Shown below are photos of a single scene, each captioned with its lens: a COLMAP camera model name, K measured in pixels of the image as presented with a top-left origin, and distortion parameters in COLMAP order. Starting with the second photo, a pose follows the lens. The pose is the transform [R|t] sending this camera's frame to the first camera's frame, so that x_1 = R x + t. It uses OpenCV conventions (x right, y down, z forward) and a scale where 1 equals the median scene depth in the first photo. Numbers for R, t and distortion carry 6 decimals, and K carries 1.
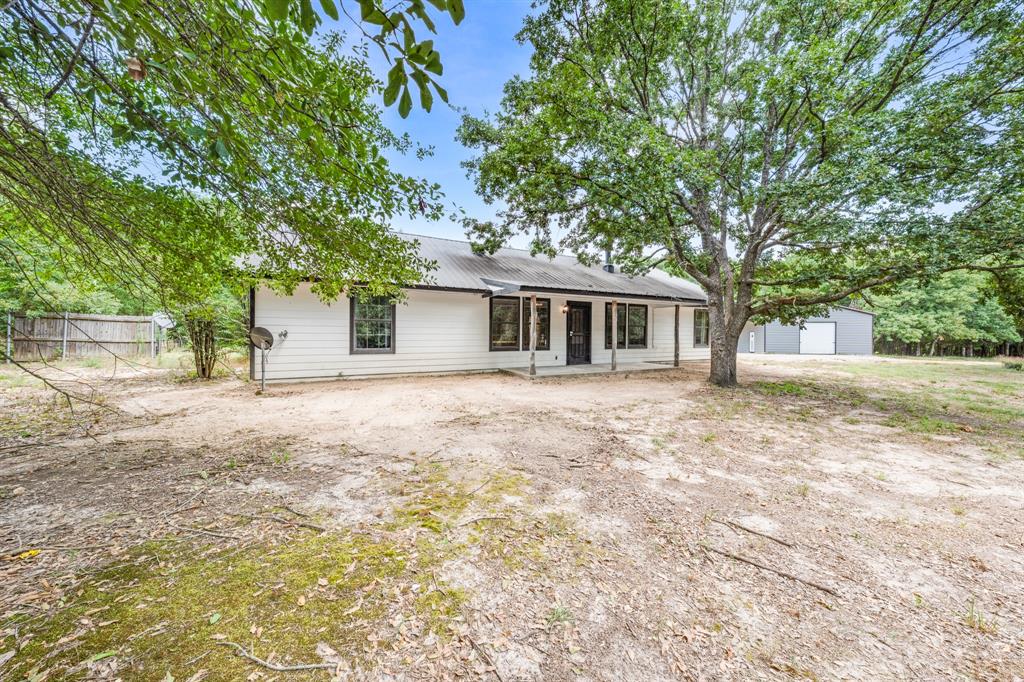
lens RADIAL K [[353.0, 0, 502.5], [0, 353.0, 336.1], [0, 0, 1]] dist [-0.000504, 0.000606]
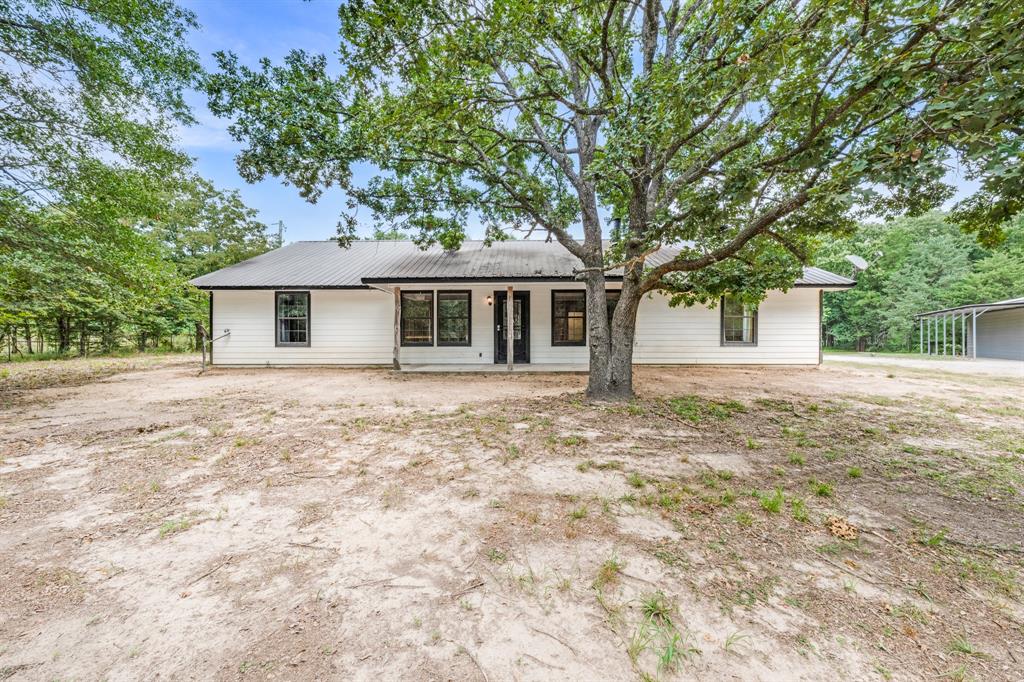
lens RADIAL K [[353.0, 0, 507.6], [0, 353.0, 338.8], [0, 0, 1]] dist [-0.000504, 0.000606]
pose [[0.879312, -0.000217, -0.476245, 0.731912], [0.003636, 0.999974, 0.006258, 0.016773], [0.476231, -0.007234, 0.879290, 0.271310]]
